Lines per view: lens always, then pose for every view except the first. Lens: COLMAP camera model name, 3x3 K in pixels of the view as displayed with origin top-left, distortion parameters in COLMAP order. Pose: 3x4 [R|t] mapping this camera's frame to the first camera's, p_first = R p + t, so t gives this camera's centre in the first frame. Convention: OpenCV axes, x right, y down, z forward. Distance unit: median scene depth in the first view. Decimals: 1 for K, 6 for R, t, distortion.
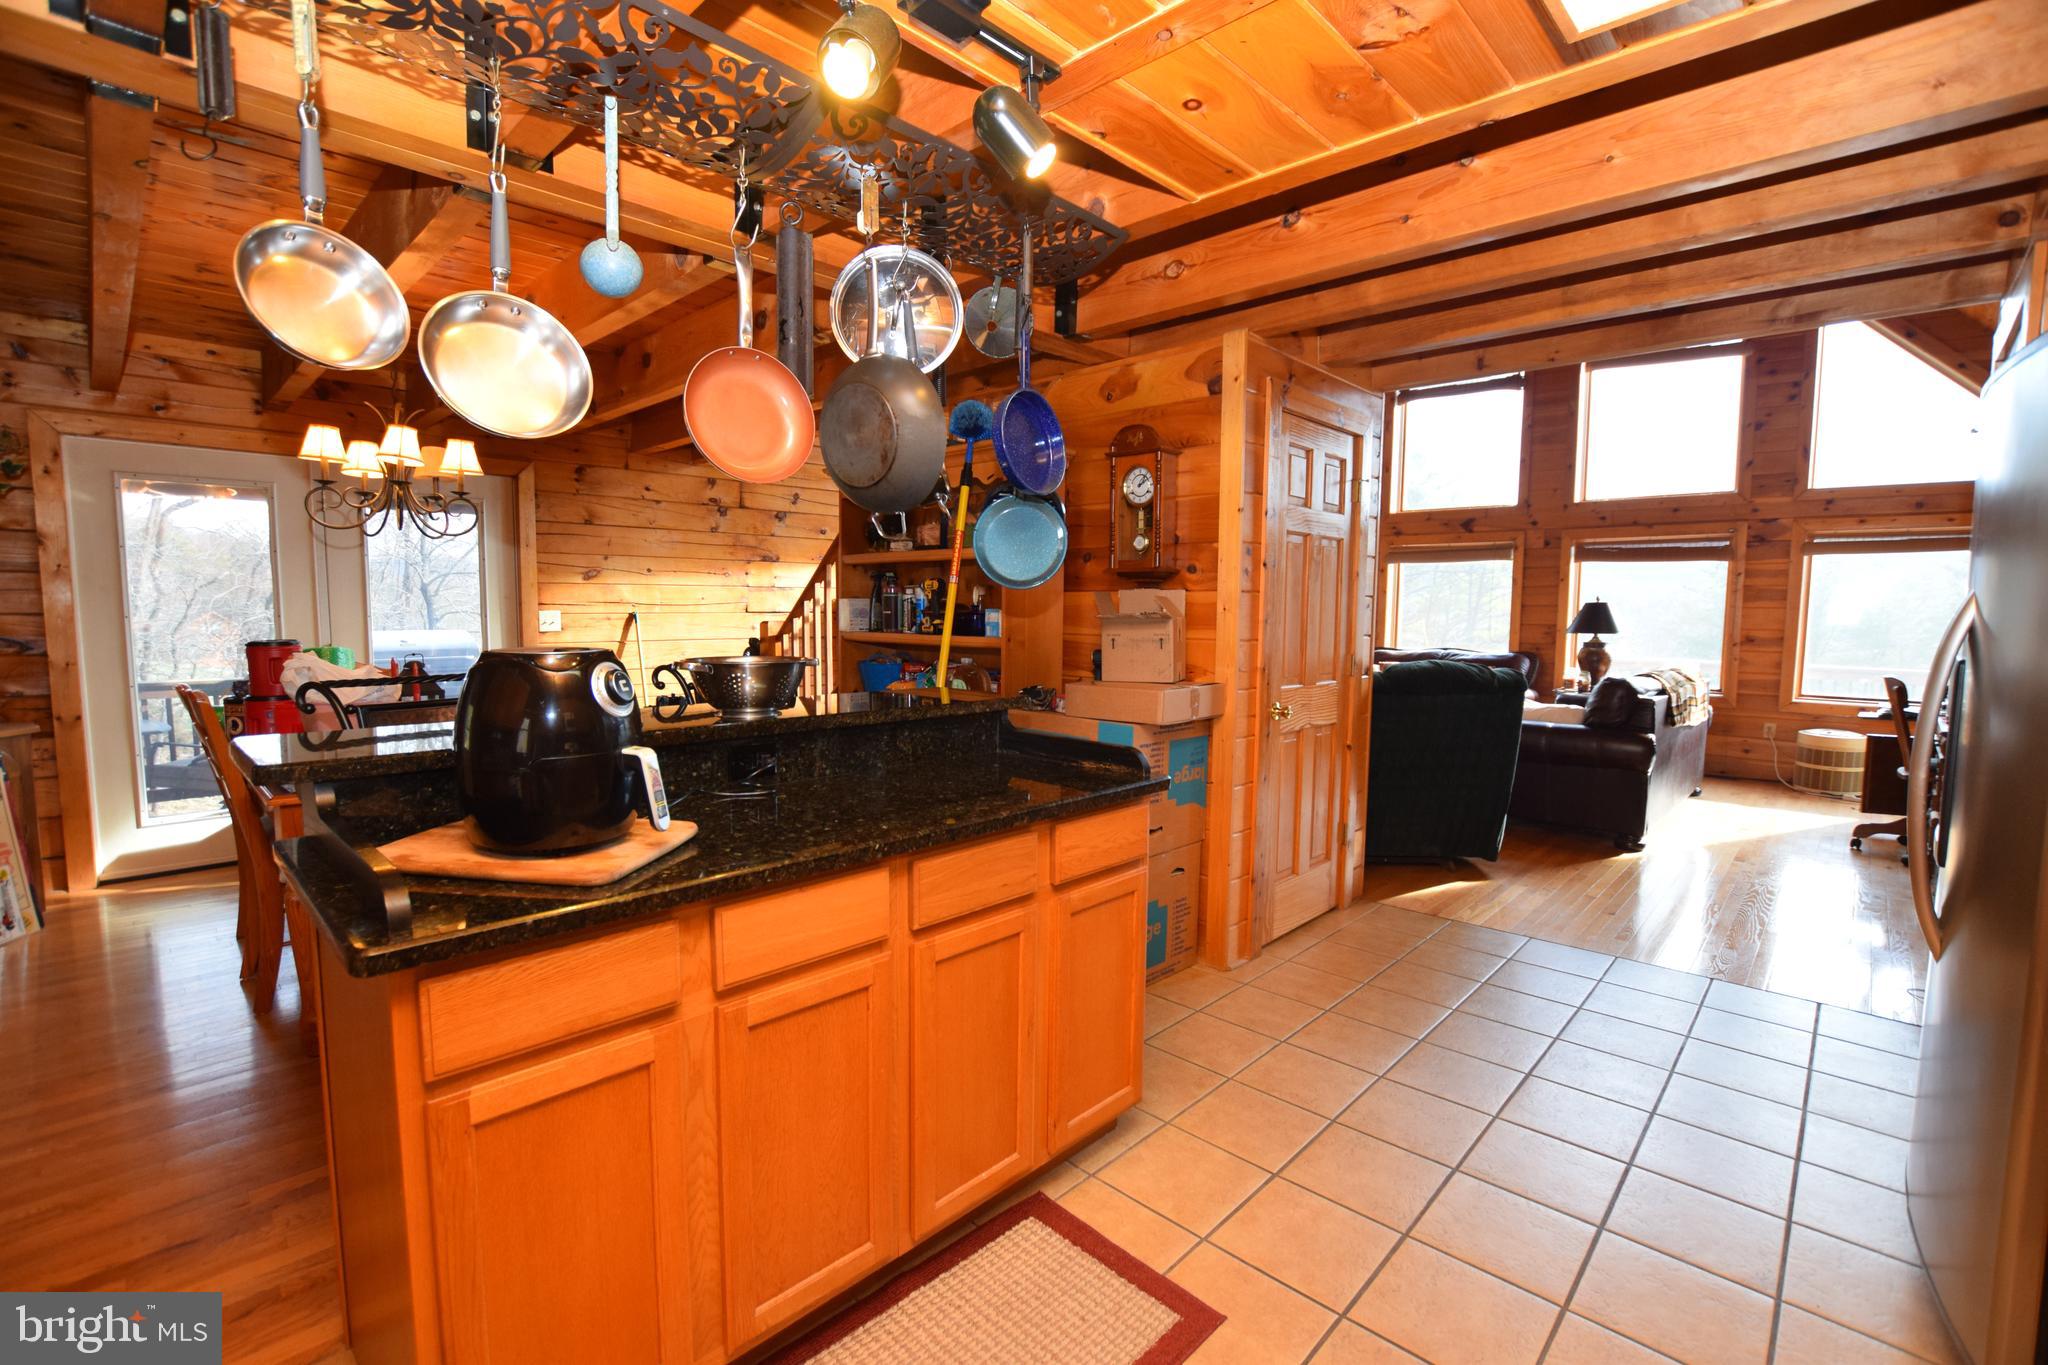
lens RADIAL K [[897.3, 0, 1042.7], [0, 897.3, 675.8], [0, 0, 1]] dist [-0.013102, -0.000064]
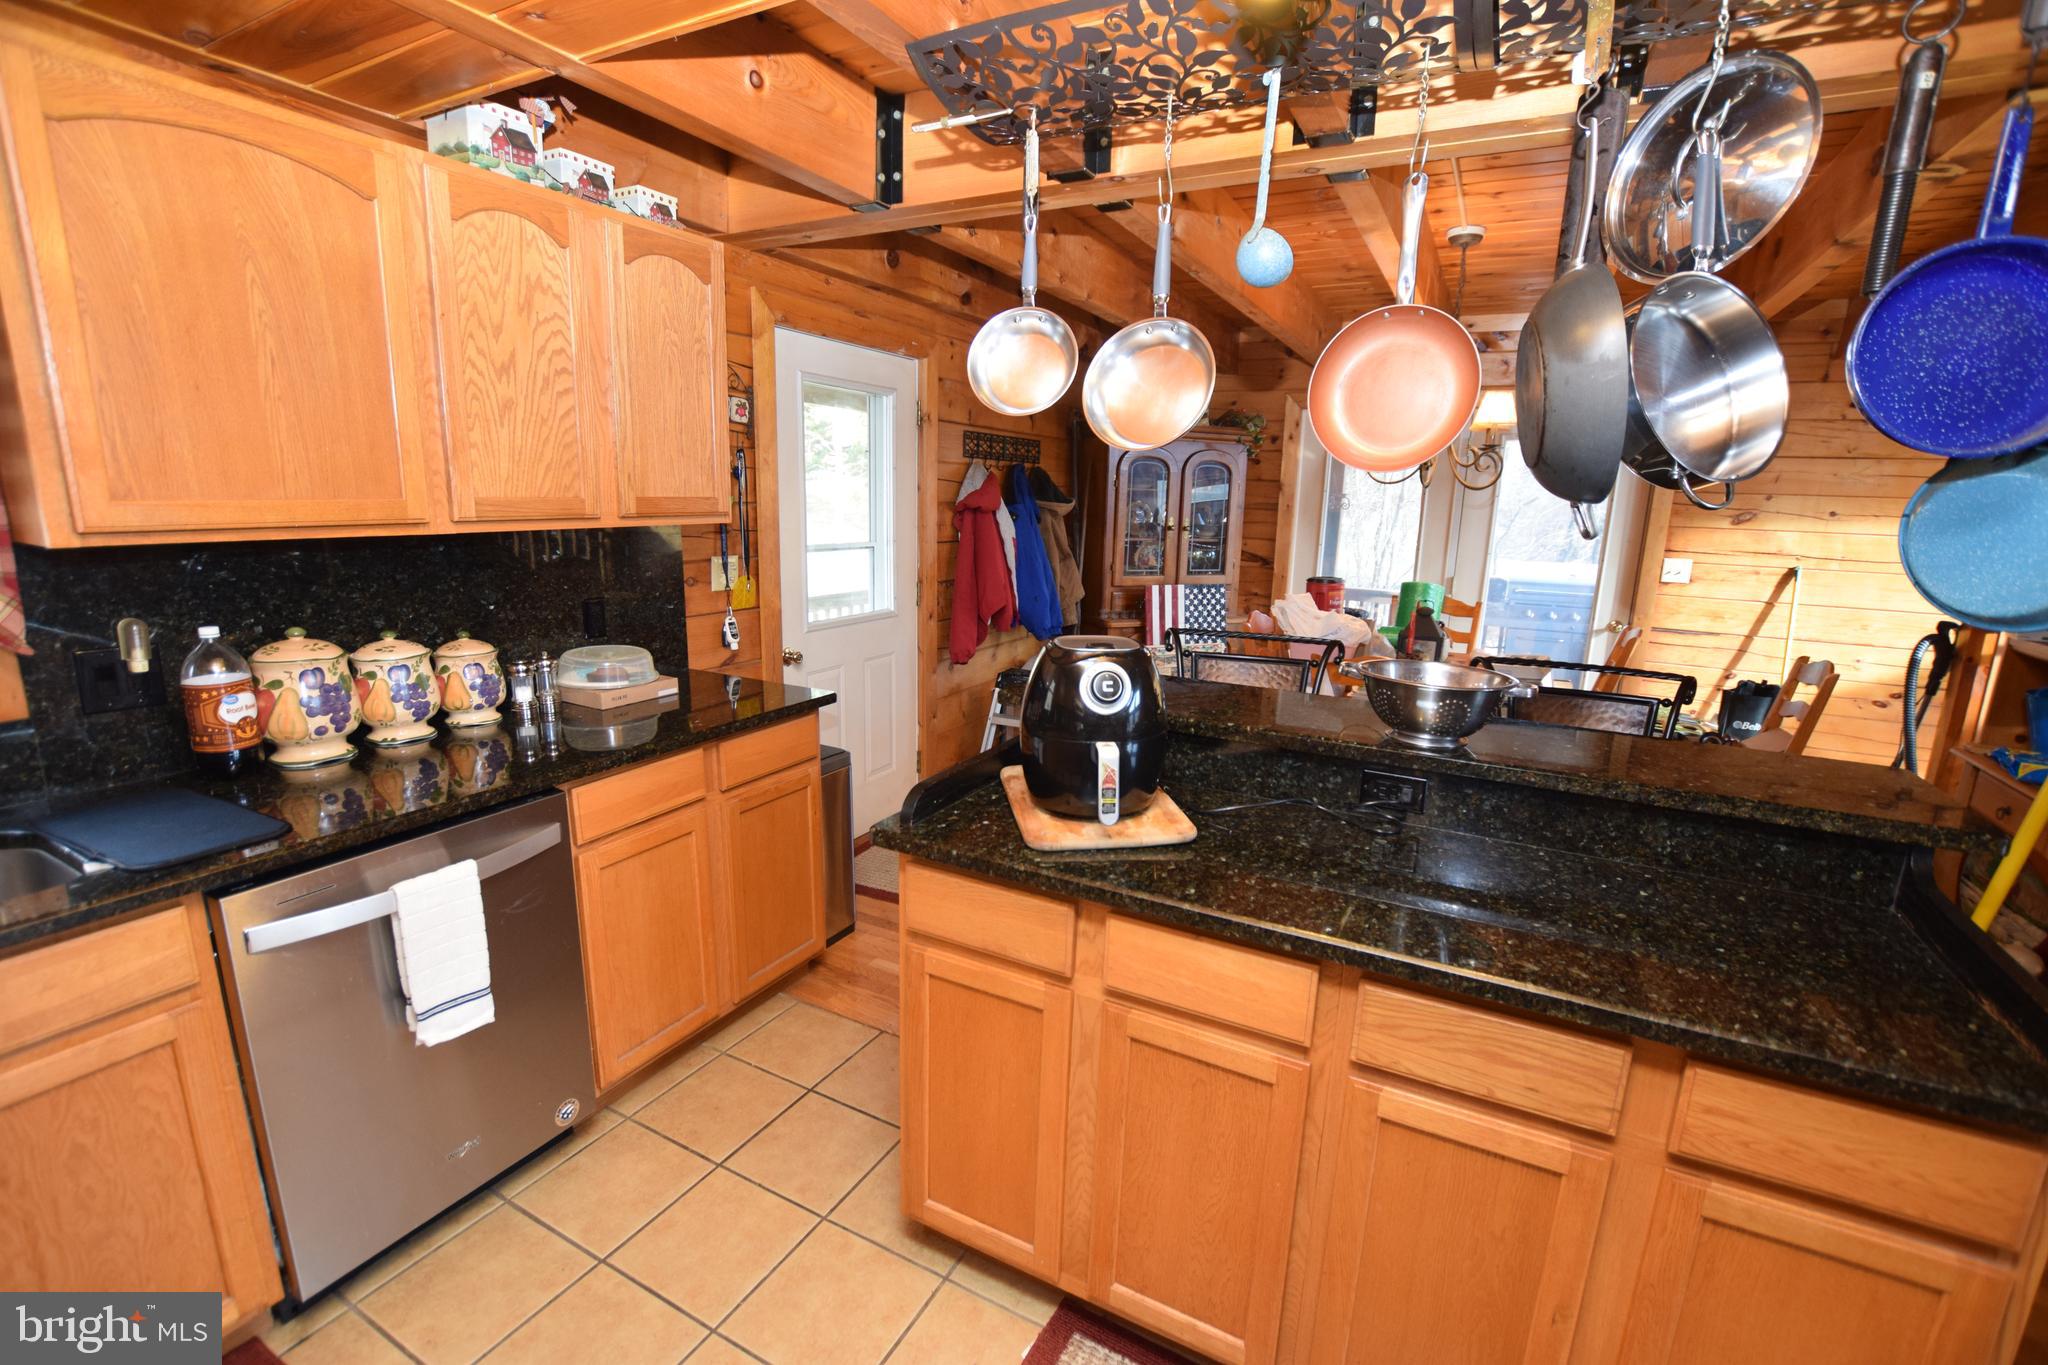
lens RADIAL K [[897.3, 0, 1030.3], [0, 897.3, 688.8], [0, 0, 1]] dist [-0.013102, -0.000064]
pose [[0.263190, 0.211492, -0.941277, 0.092050], [-0.106611, 0.976076, 0.189501, -0.031646], [0.958835, 0.050475, 0.279441, 0.103037]]
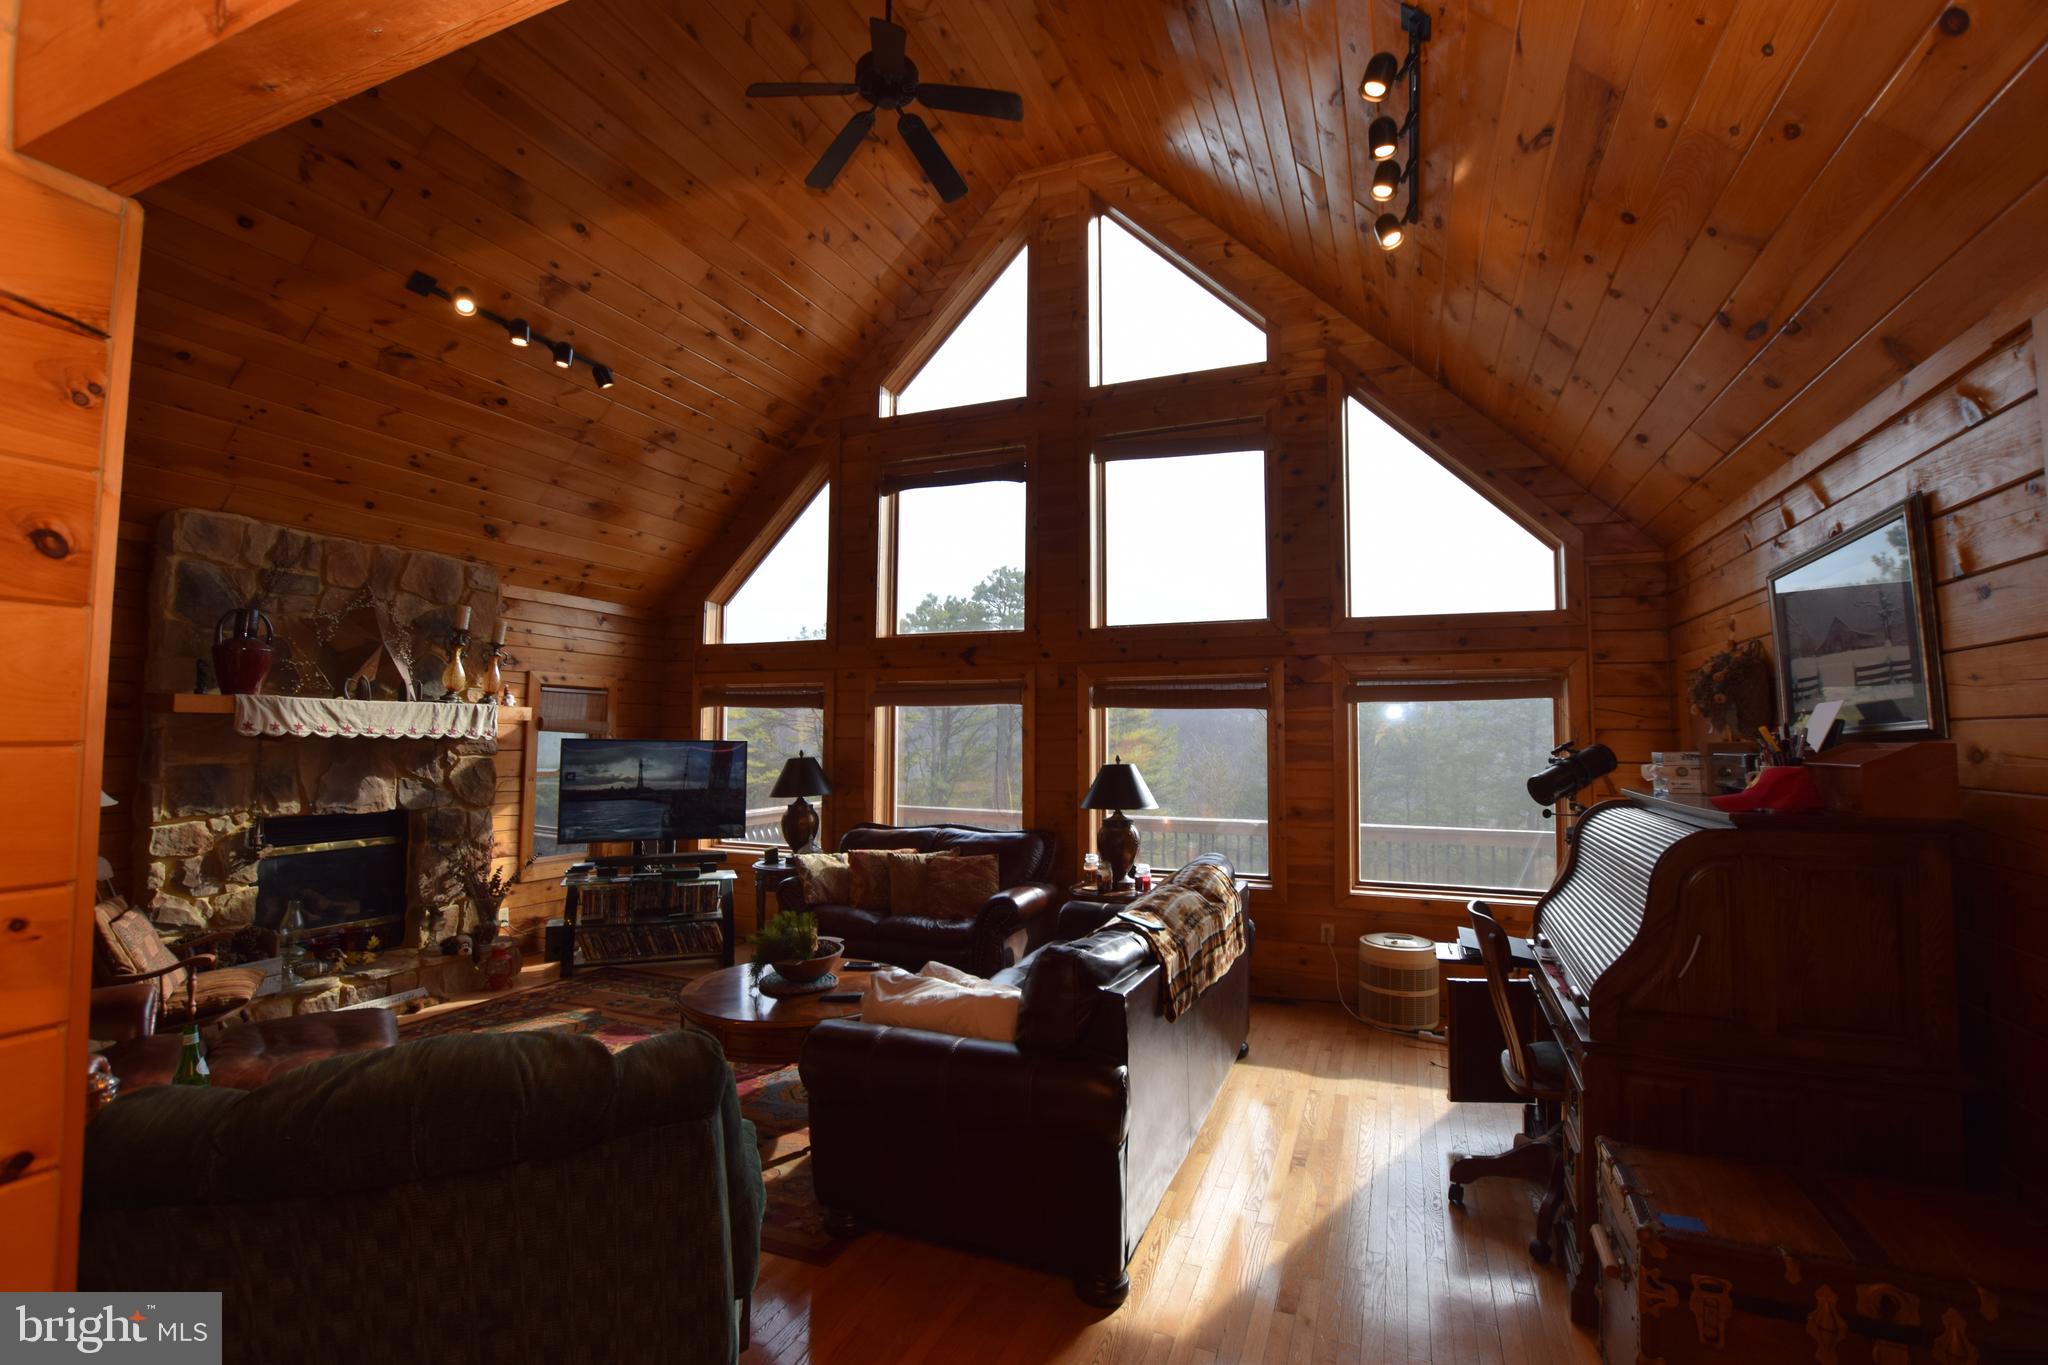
lens RADIAL K [[897.3, 0, 1027.1], [0, 897.3, 685.9], [0, 0, 1]] dist [-0.013102, -0.000064]
pose [[0.935424, 0.018331, 0.353052, 0.312624], [0.031255, 0.990456, -0.134237, -0.052730], [-0.352143, 0.136603, 0.925924, 0.364526]]
